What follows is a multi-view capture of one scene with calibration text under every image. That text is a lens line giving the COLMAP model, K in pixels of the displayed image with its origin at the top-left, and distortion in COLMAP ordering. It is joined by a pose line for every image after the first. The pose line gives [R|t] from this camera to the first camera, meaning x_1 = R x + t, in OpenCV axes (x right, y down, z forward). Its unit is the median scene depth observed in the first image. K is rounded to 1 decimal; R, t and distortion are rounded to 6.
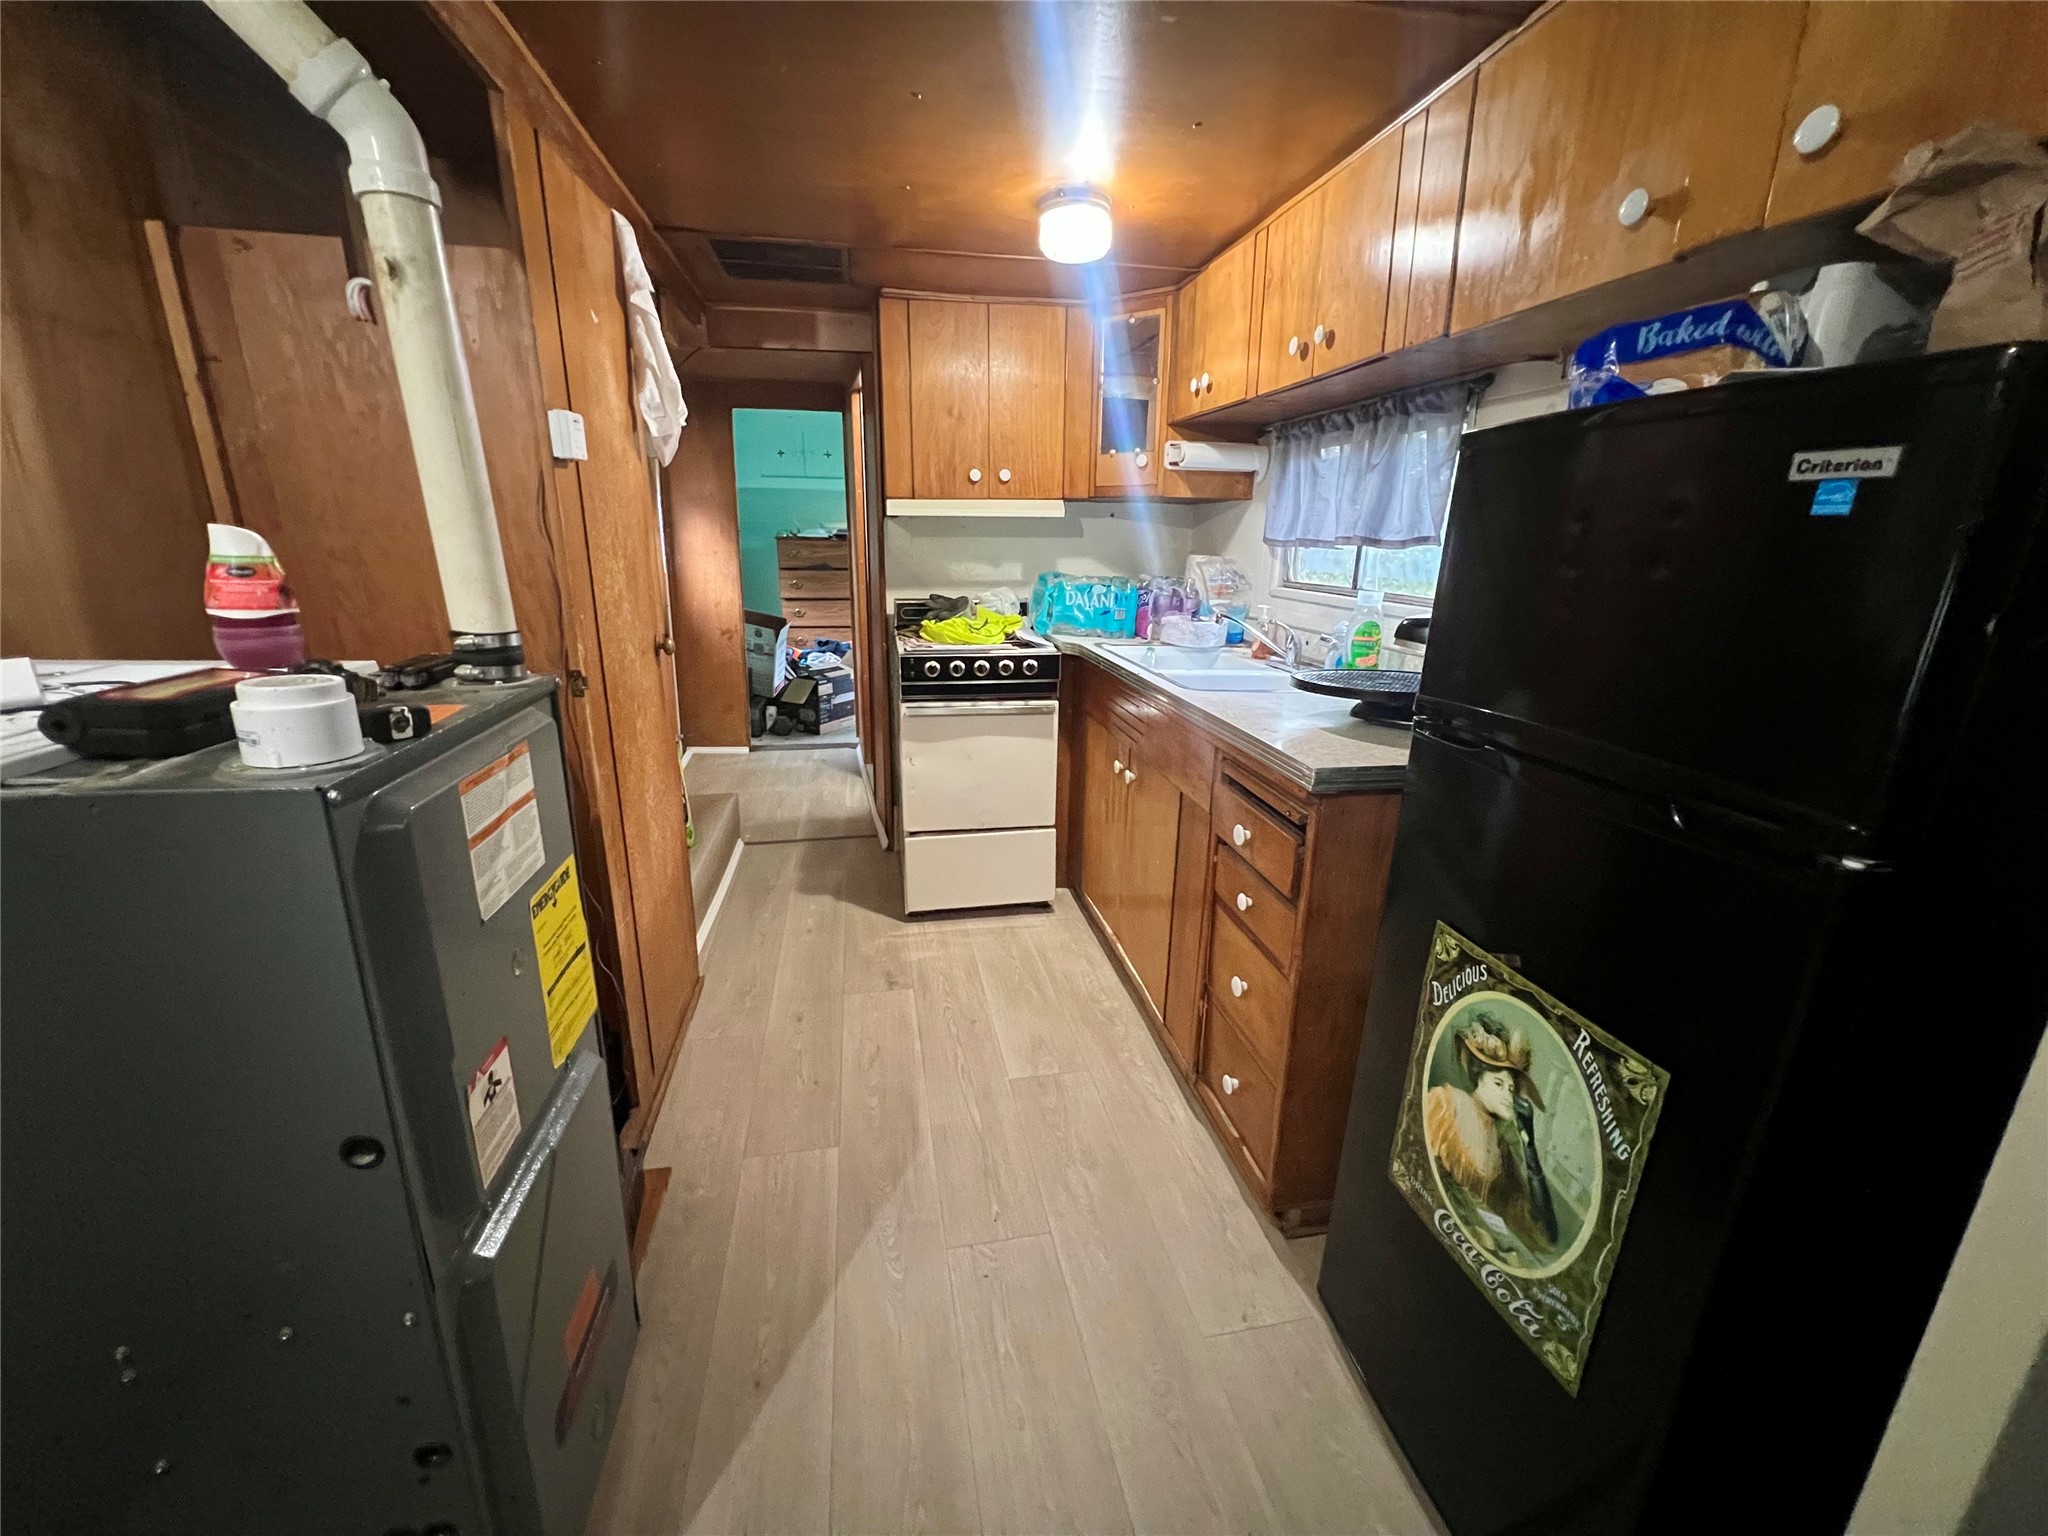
lens RADIAL K [[813.8, 0, 1016.6], [0, 813.8, 756.8], [0, 0, 1]] dist [-0.001507, -0.000013]
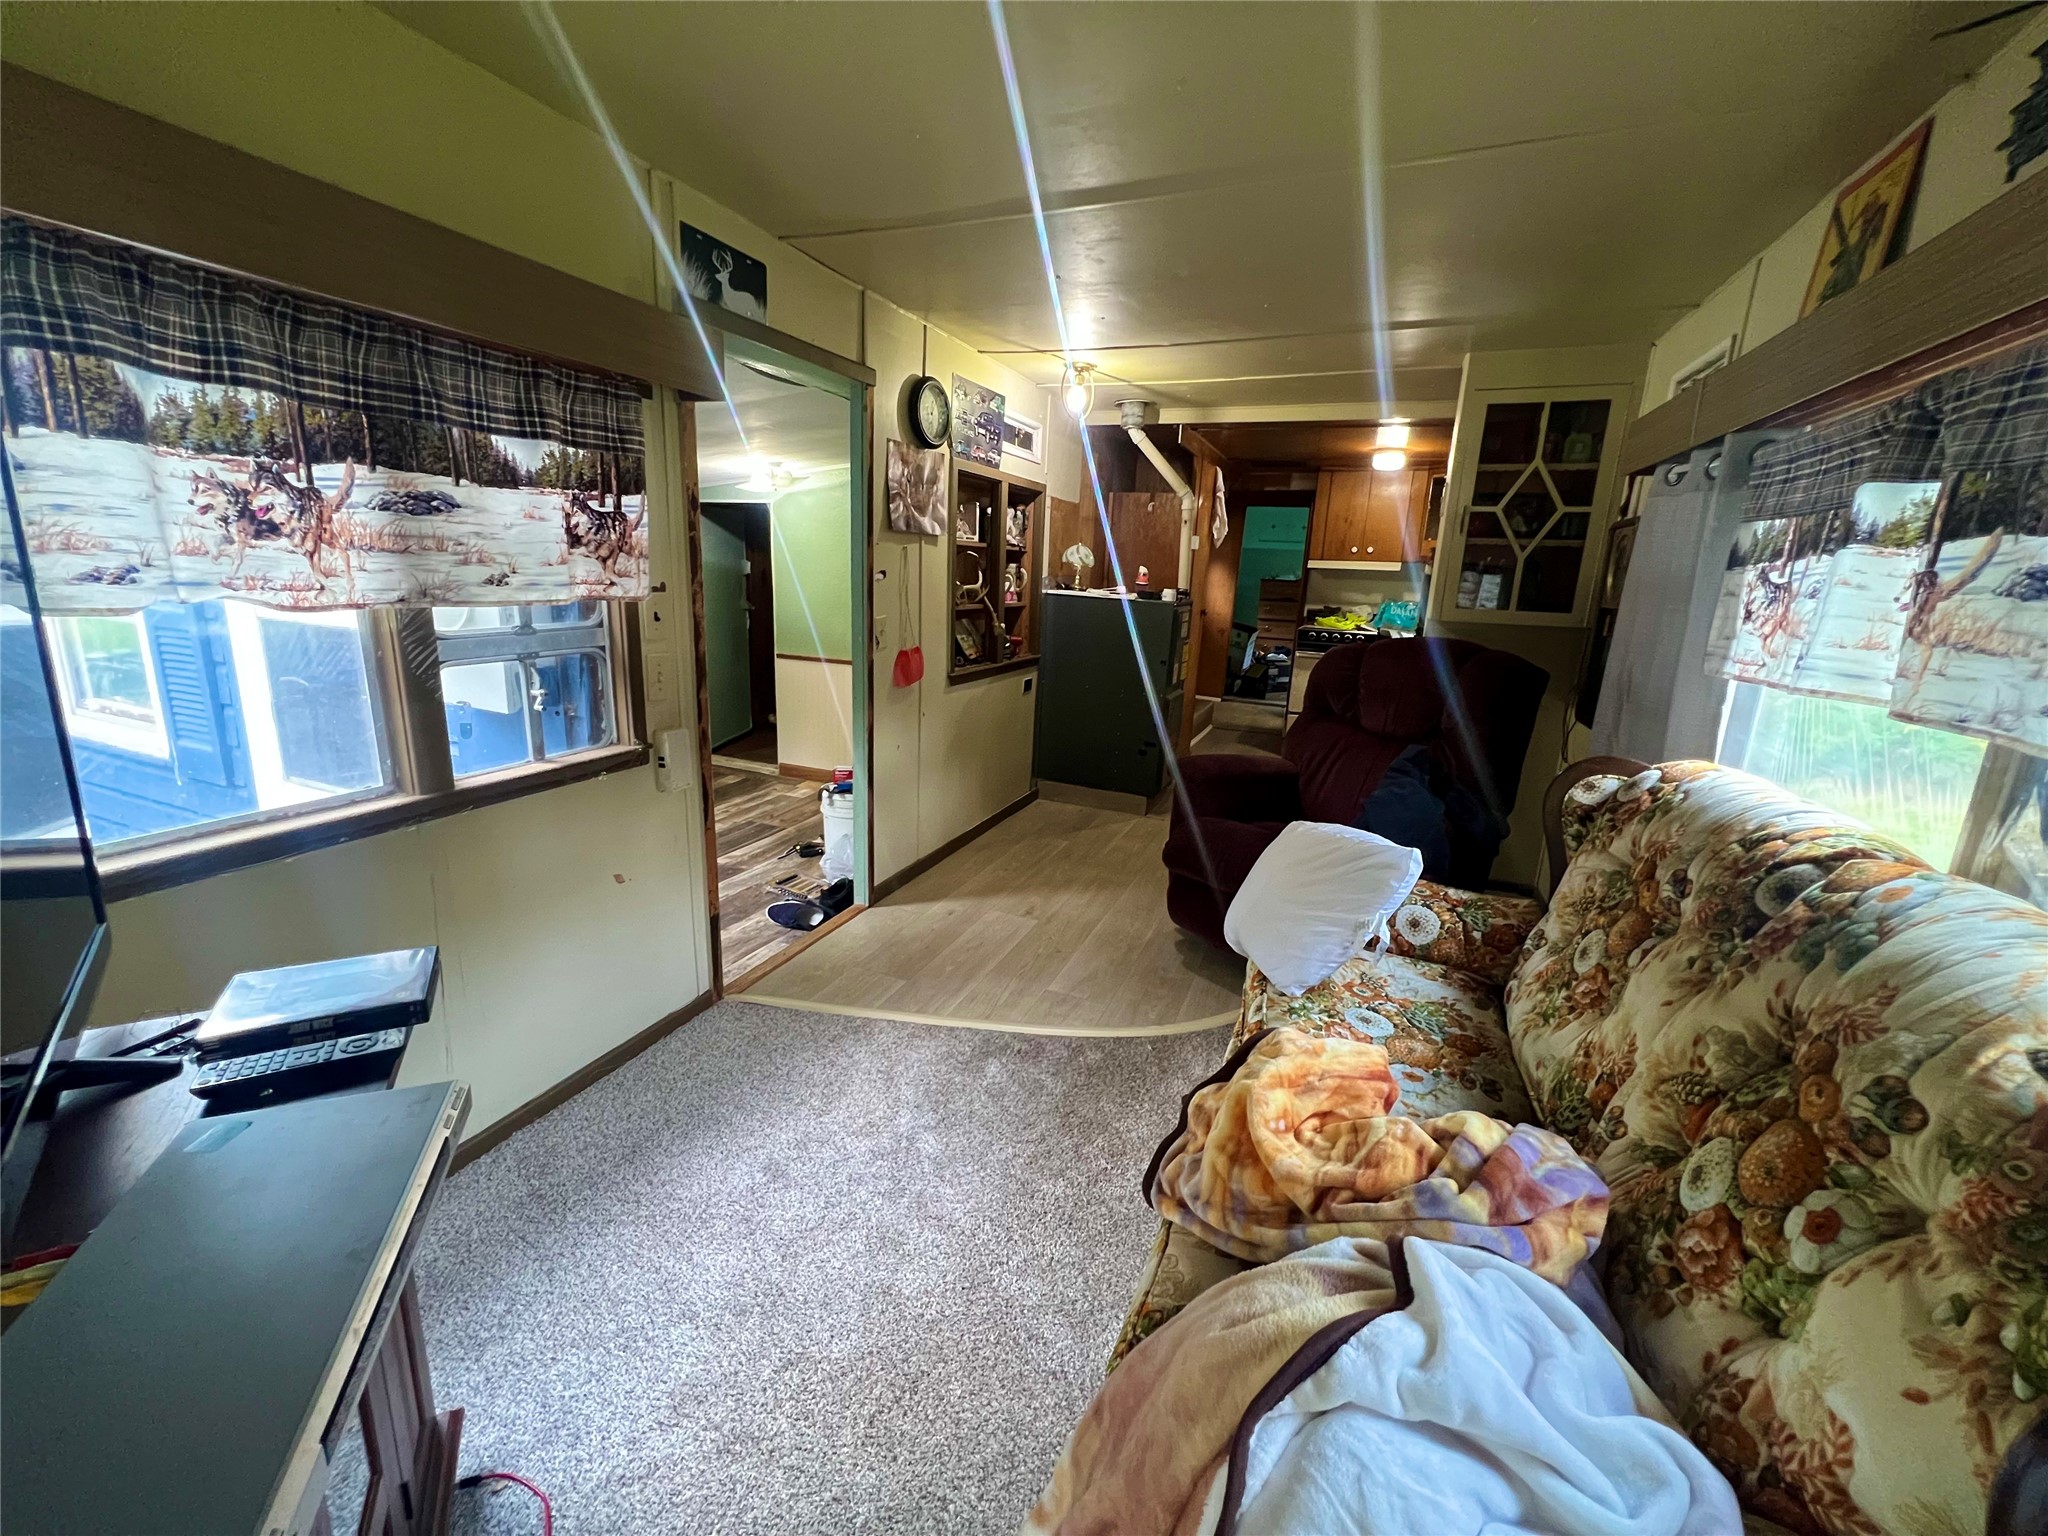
lens RADIAL K [[813.8, 0, 1016.6], [0, 813.8, 756.8], [0, 0, 1]] dist [-0.001507, -0.000013]
pose [[0.837449, 0.148686, -0.525901, 0.366349], [-0.177702, 0.984073, -0.004749, 0.311452], [0.516819, 0.097431, 0.850532, -1.072375]]
